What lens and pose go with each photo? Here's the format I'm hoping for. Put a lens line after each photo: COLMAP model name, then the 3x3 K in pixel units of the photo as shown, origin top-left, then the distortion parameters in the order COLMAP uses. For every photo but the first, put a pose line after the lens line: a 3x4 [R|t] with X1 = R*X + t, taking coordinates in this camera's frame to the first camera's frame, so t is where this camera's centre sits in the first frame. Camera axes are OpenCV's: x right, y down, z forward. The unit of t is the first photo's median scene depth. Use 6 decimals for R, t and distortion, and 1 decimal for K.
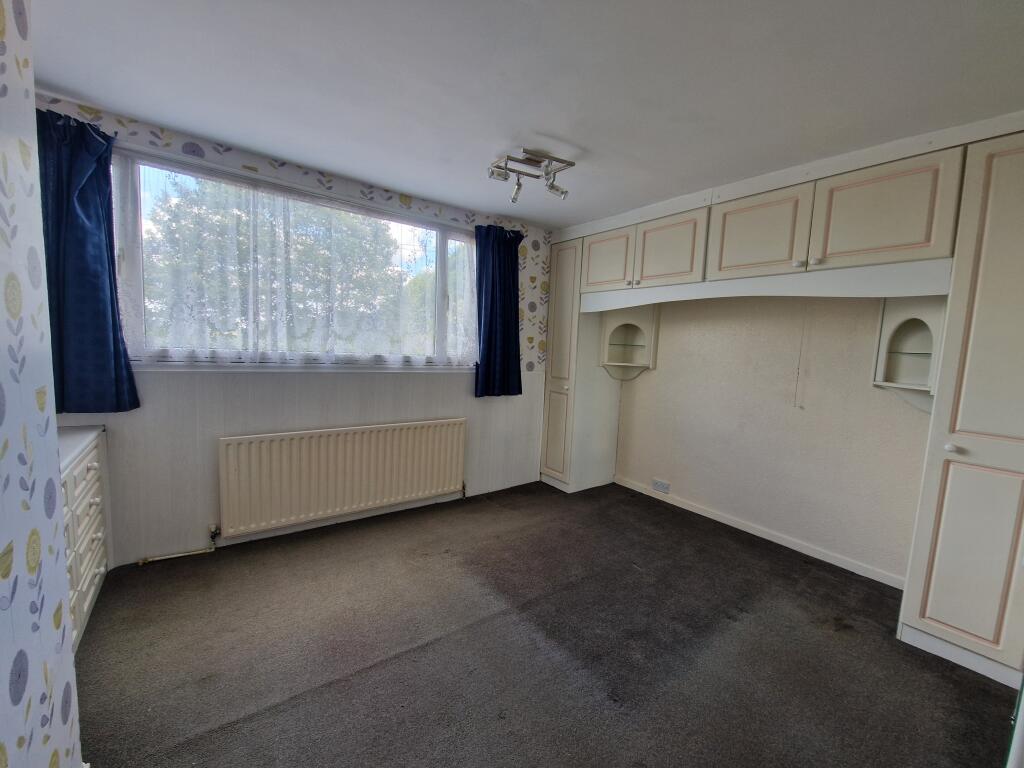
lens RADIAL K [[410.2, 0, 542.4], [0, 410.2, 392.8], [0, 0, 1]] dist [-0.000085, -0.000118]
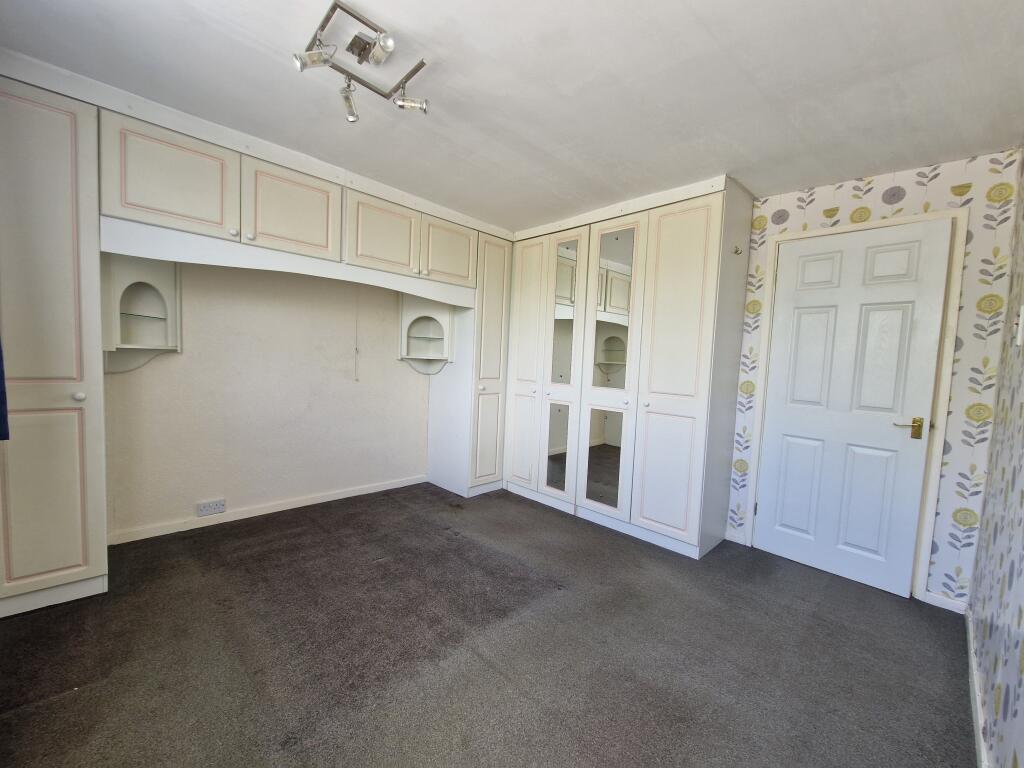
lens RADIAL K [[407.5, 0, 514.3], [0, 407.5, 382.1], [0, 0, 1]] dist [0.001316, 0.000061]
pose [[-0.088290, -0.120698, 0.988755, -0.569171], [0.050383, 0.990820, 0.125449, -0.077437], [-0.994820, 0.060892, -0.081398, 0.603281]]
